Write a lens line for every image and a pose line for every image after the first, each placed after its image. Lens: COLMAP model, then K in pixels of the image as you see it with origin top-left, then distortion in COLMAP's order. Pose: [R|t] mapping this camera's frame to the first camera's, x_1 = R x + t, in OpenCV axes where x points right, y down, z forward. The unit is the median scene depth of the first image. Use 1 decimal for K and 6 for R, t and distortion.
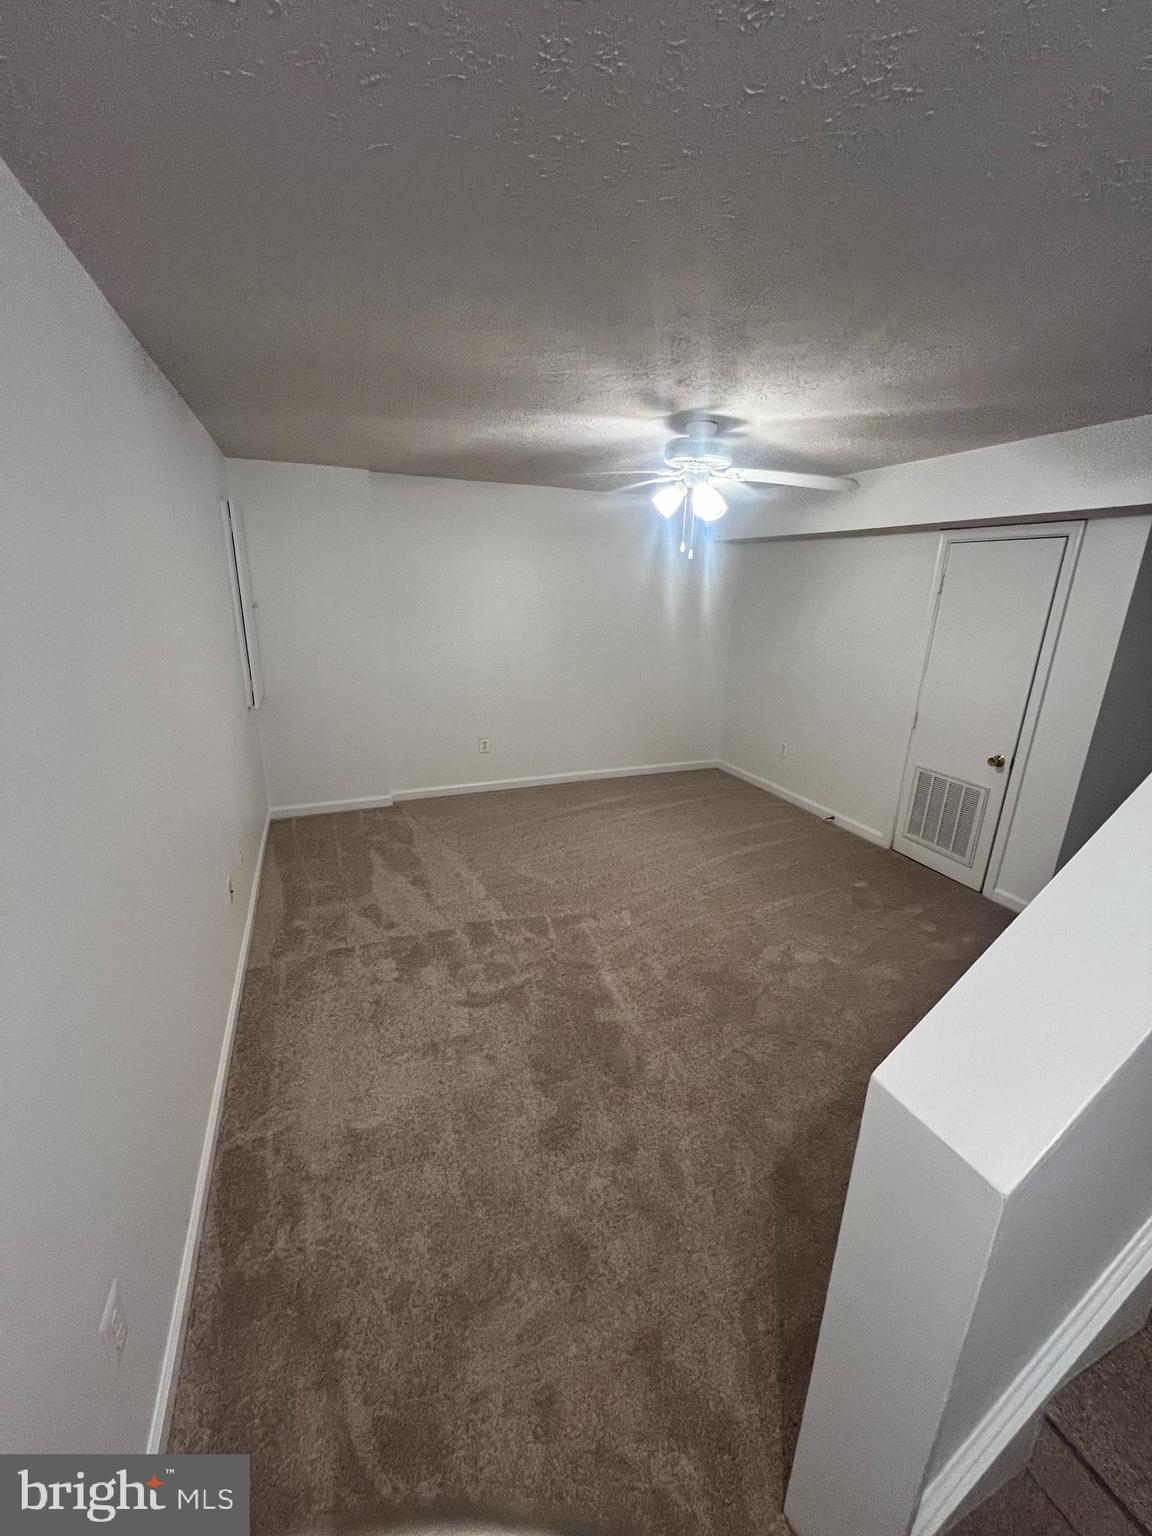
lens RADIAL K [[609.7, 0, 571.2], [0, 609.7, 763.7], [0, 0, 1]] dist [-0.005121, 0.000867]
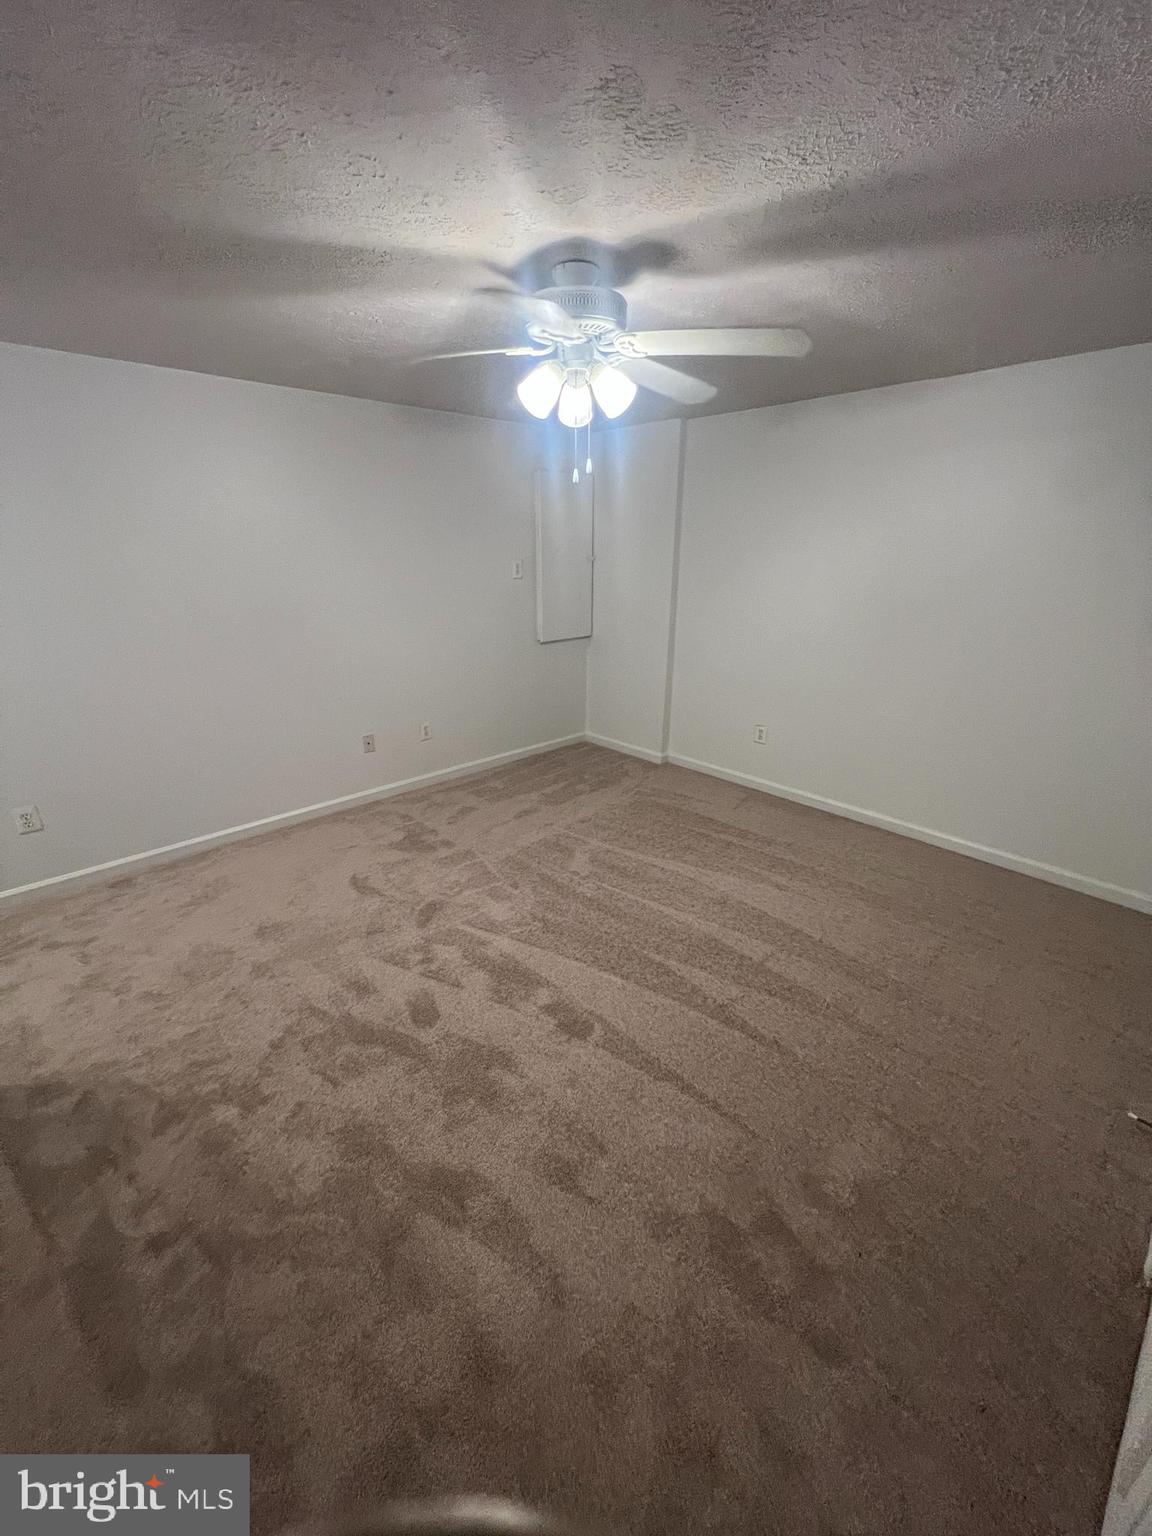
lens RADIAL K [[609.7, 0, 573.4], [0, 609.7, 777.5], [0, 0, 1]] dist [-0.005121, 0.000867]
pose [[0.360323, 0.319238, -0.876501, 0.626077], [-0.257891, 0.937087, 0.235287, -0.127208], [0.896471, 0.141262, 0.419983, 0.525862]]
